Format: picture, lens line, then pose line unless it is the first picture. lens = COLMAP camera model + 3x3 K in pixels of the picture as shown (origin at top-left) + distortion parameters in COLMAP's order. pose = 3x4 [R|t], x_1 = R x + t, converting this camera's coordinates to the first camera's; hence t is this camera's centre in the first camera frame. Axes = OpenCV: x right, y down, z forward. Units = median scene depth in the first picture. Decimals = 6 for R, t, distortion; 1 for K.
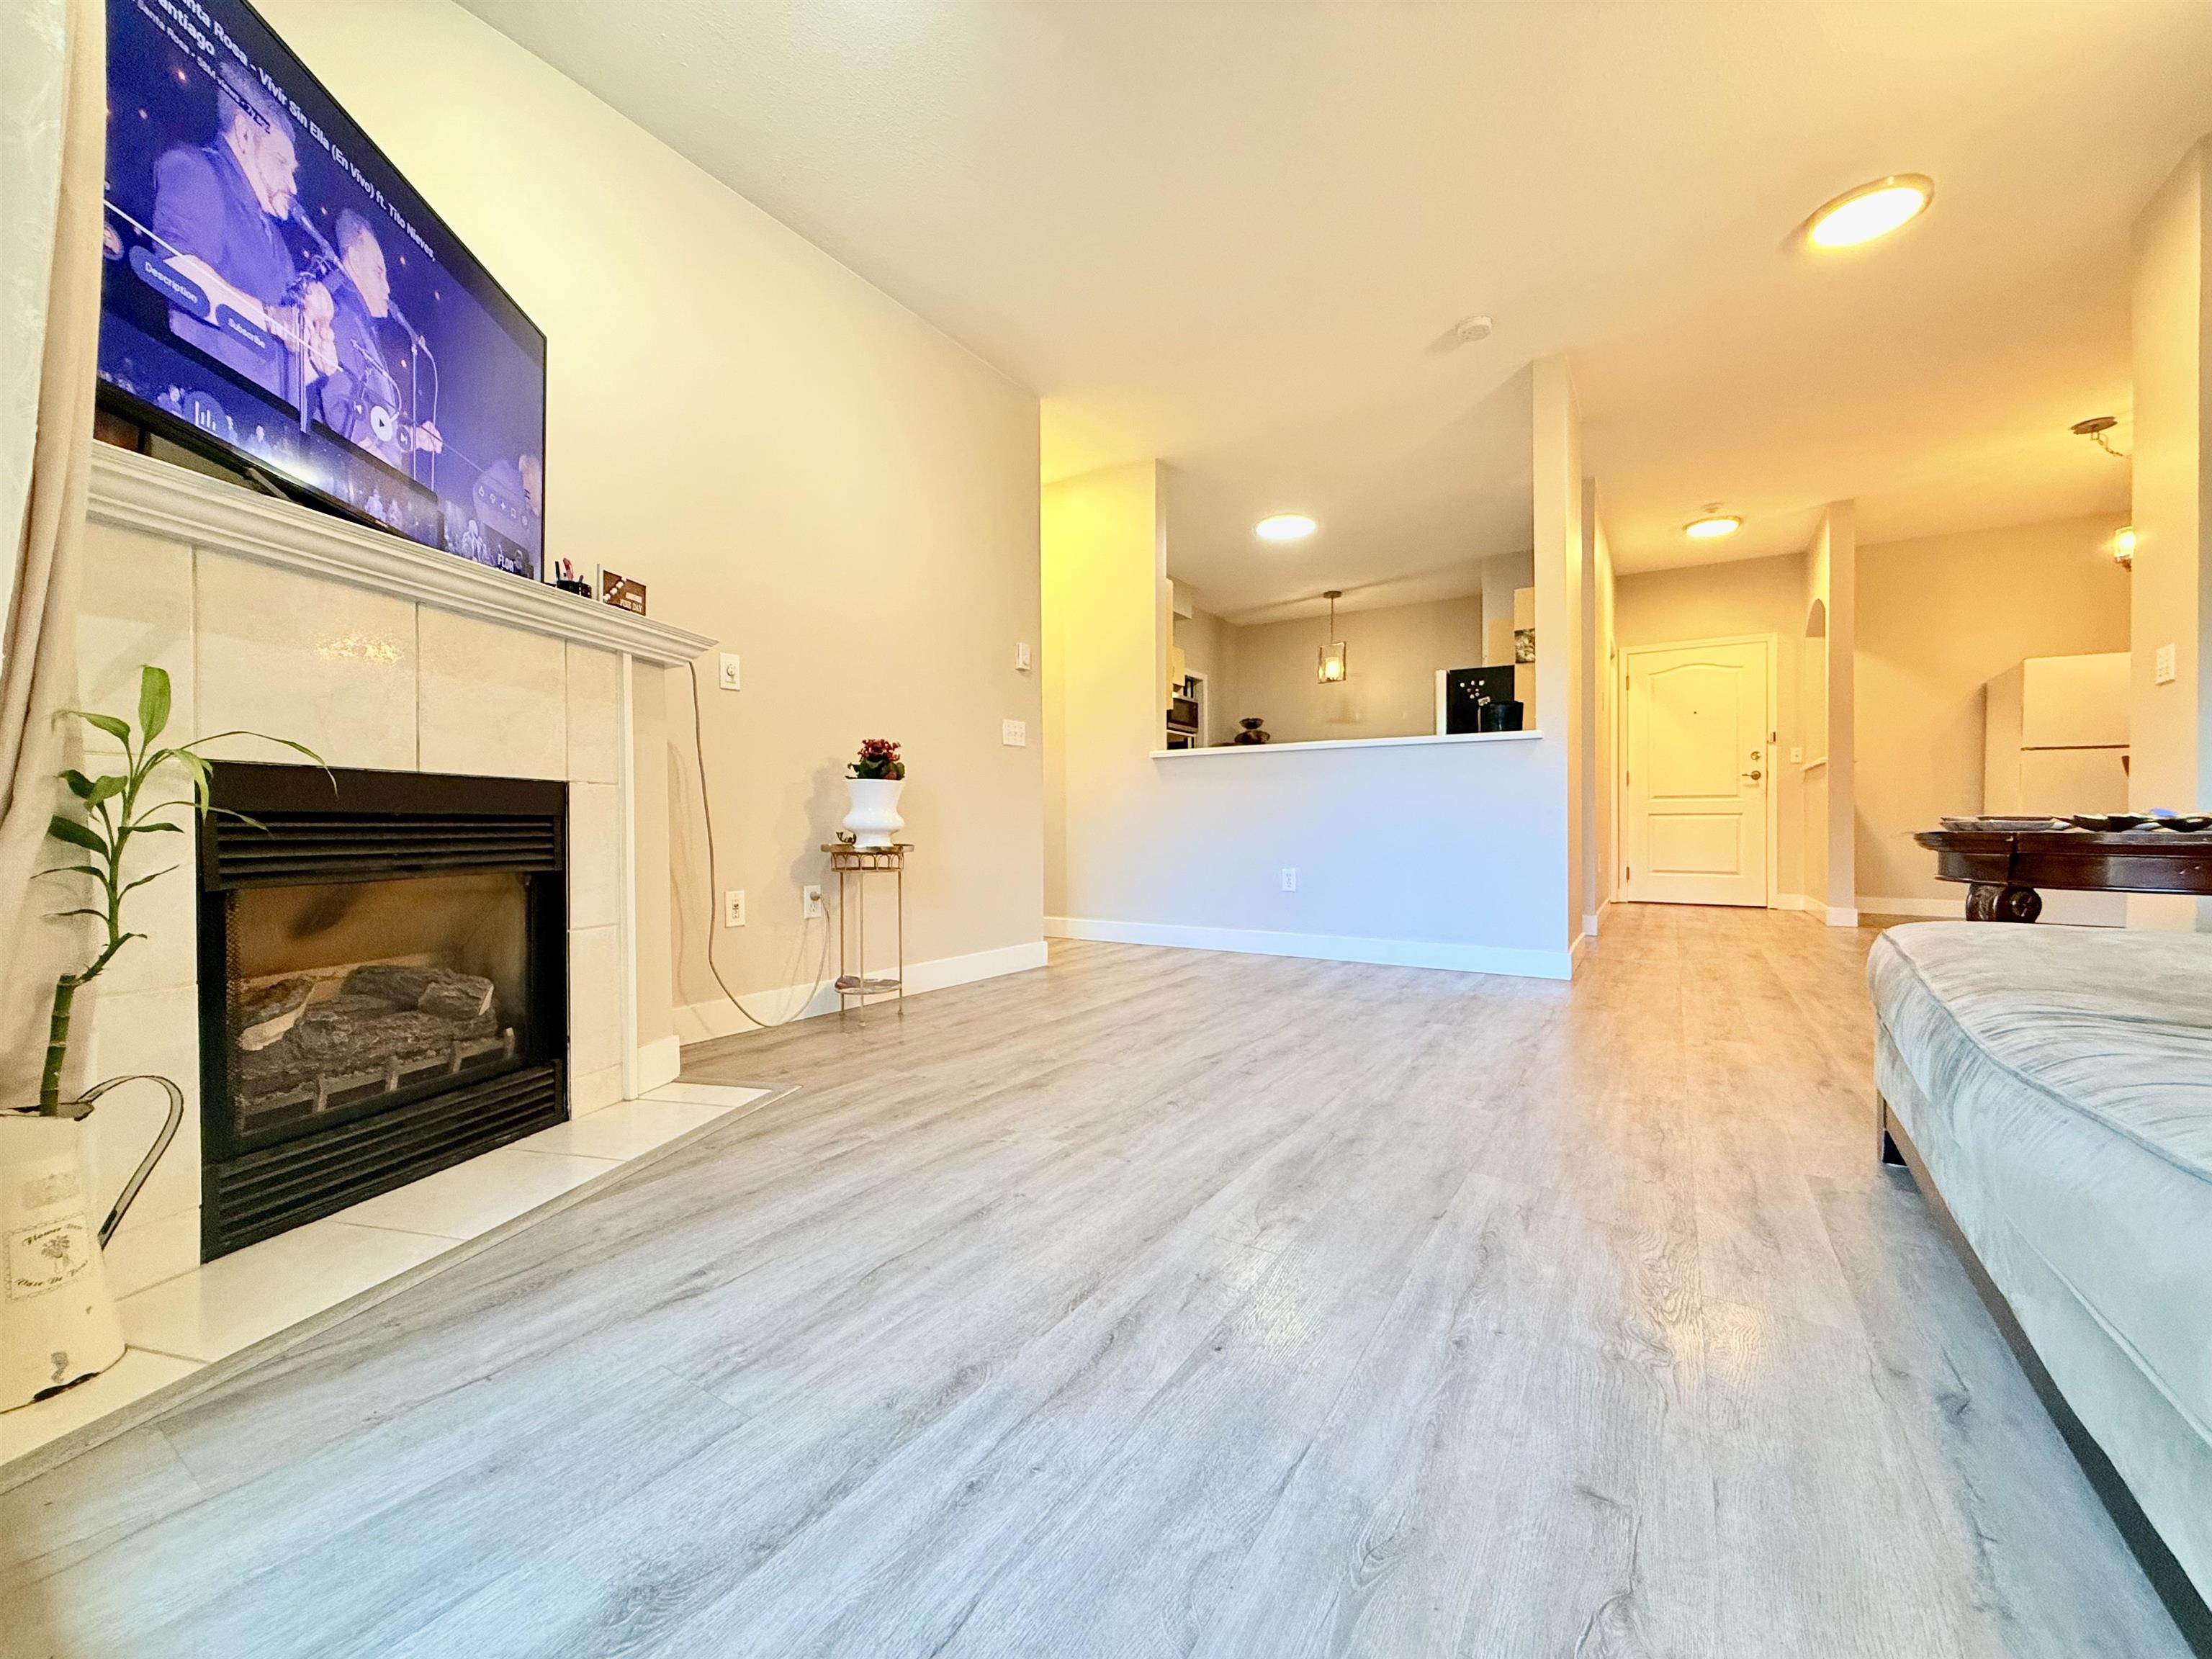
lens RADIAL K [[874.0, 0, 1105.0], [0, 874.0, 822.4], [0, 0, 1]] dist [-0.001047, 0.000601]
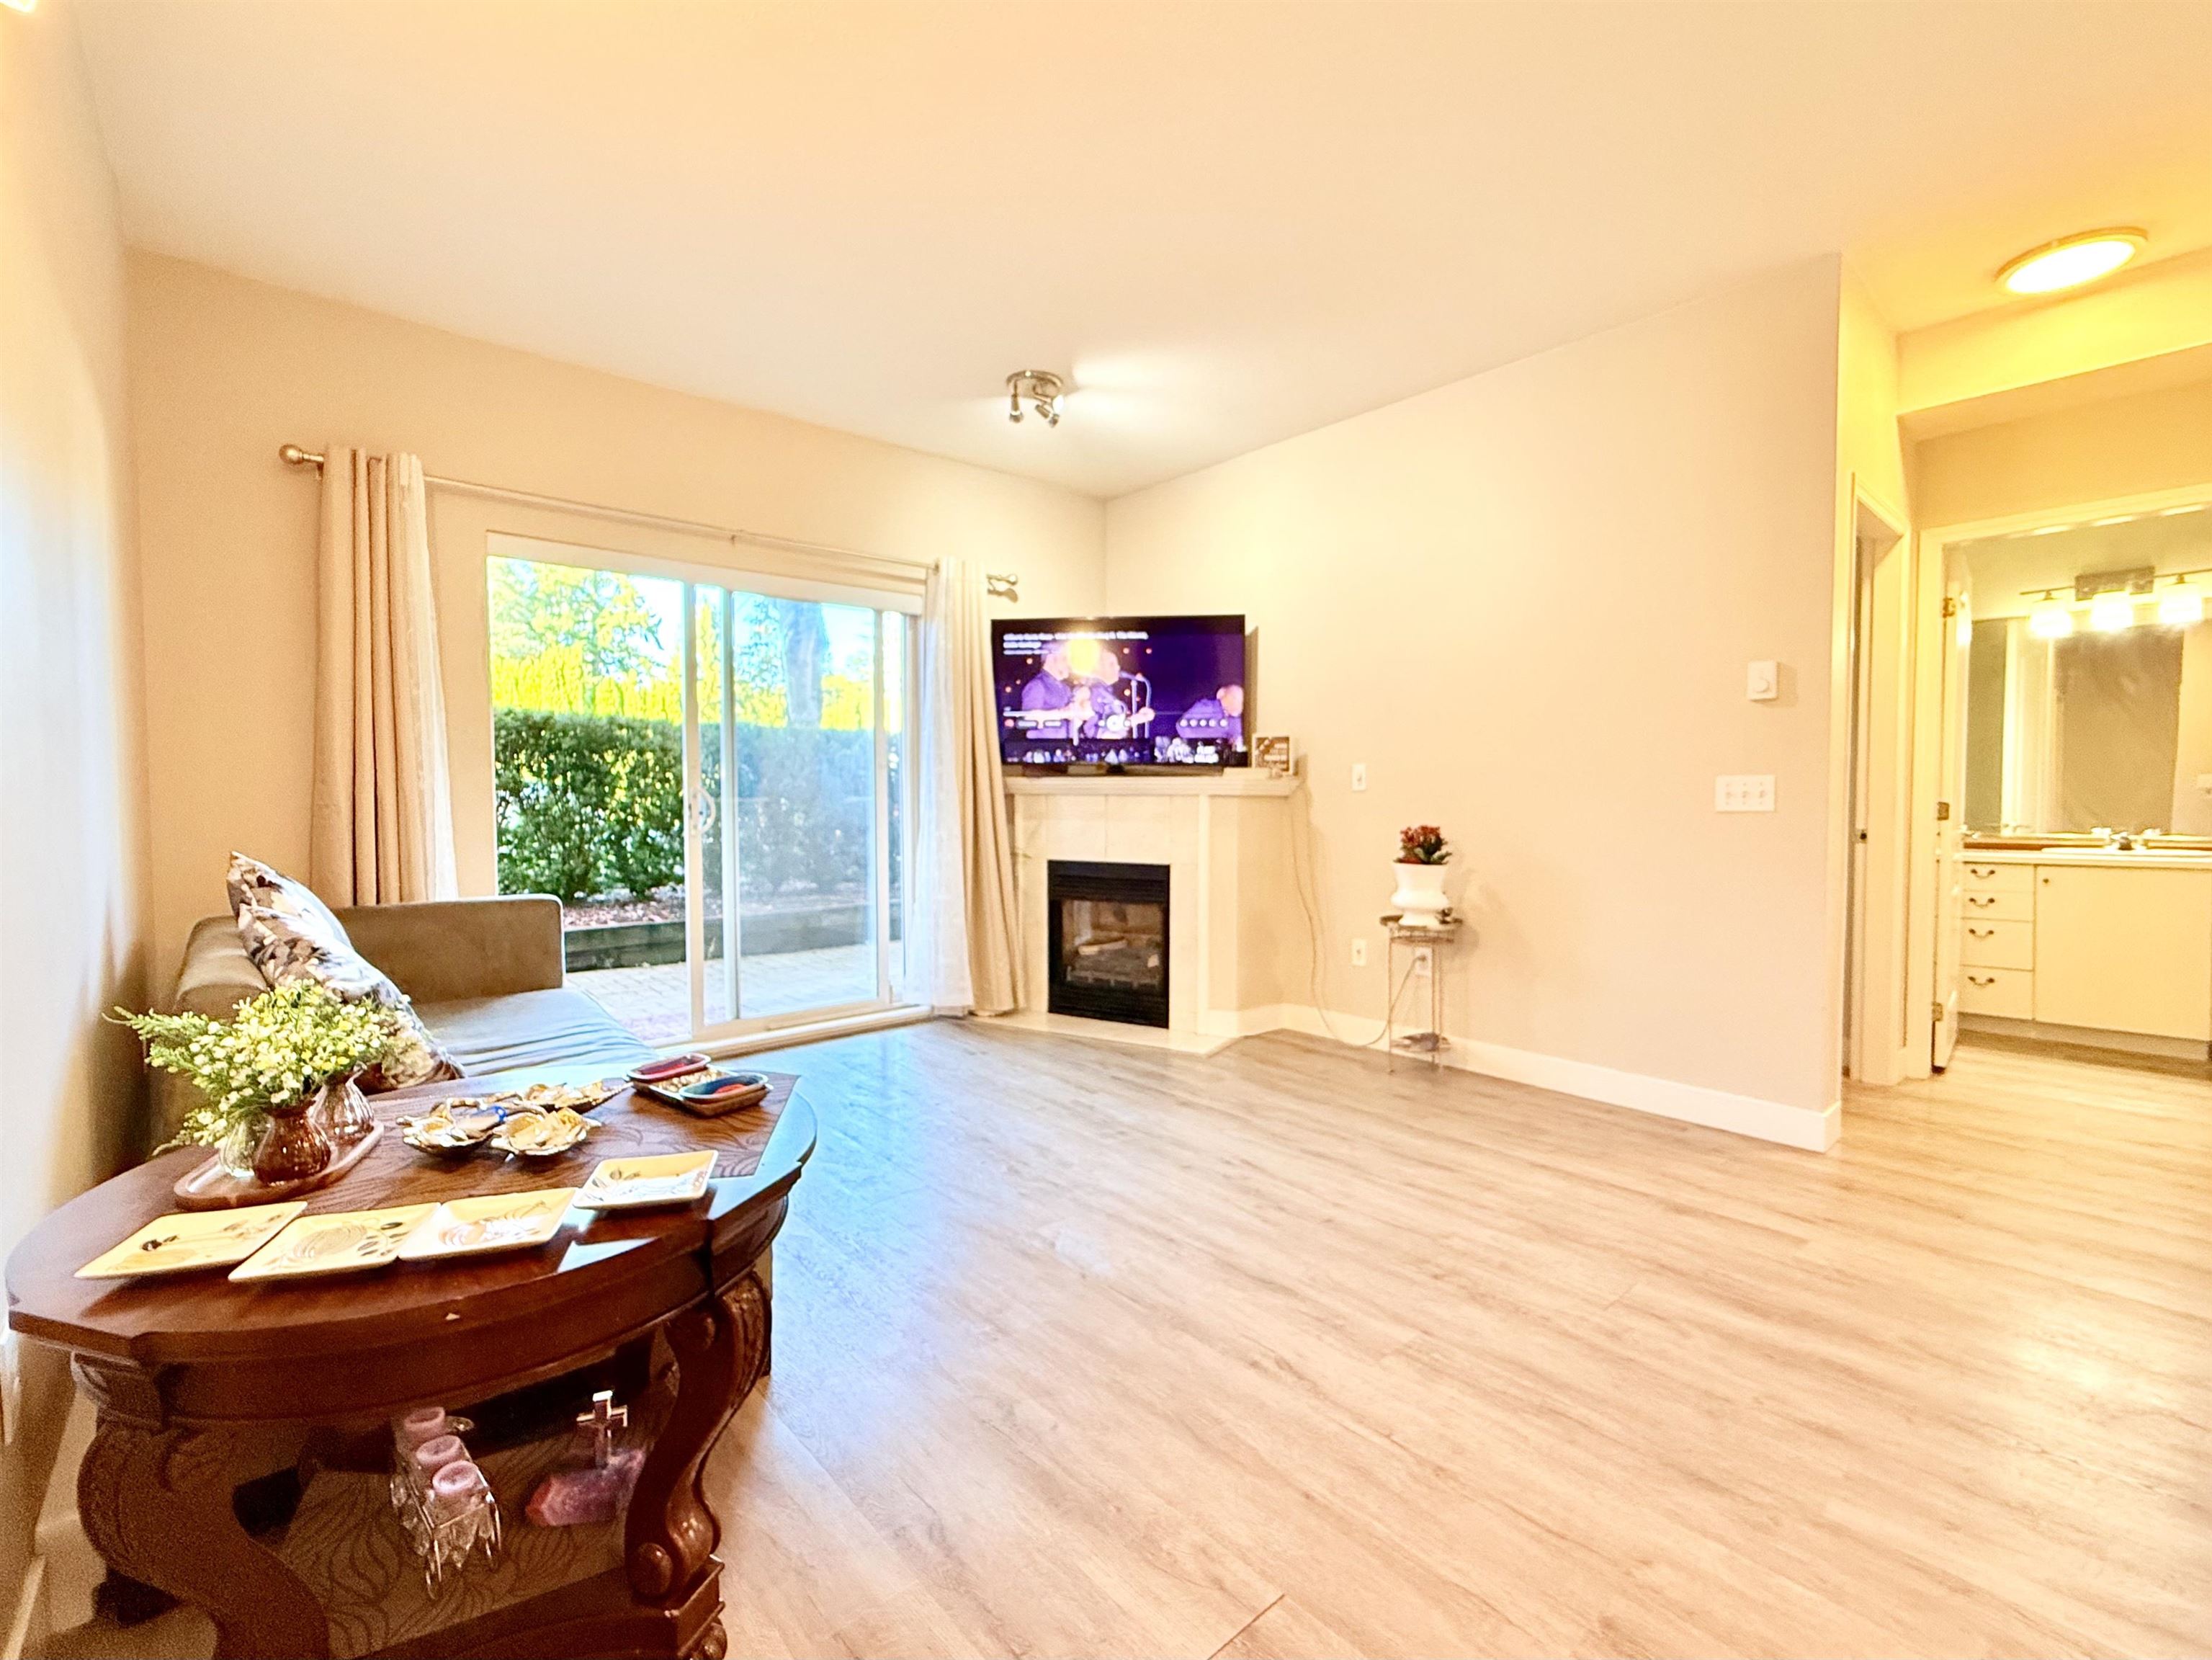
lens RADIAL K [[978.6, 0, 1102.4], [0, 978.6, 824.8], [0, 0, 1]] dist [-0.000404, 0.000237]
pose [[-0.277660, 0.034568, -0.960057, 1.614819], [0.005098, 0.999391, 0.034510, -0.218966], [0.960666, 0.004688, -0.277667, 1.476834]]
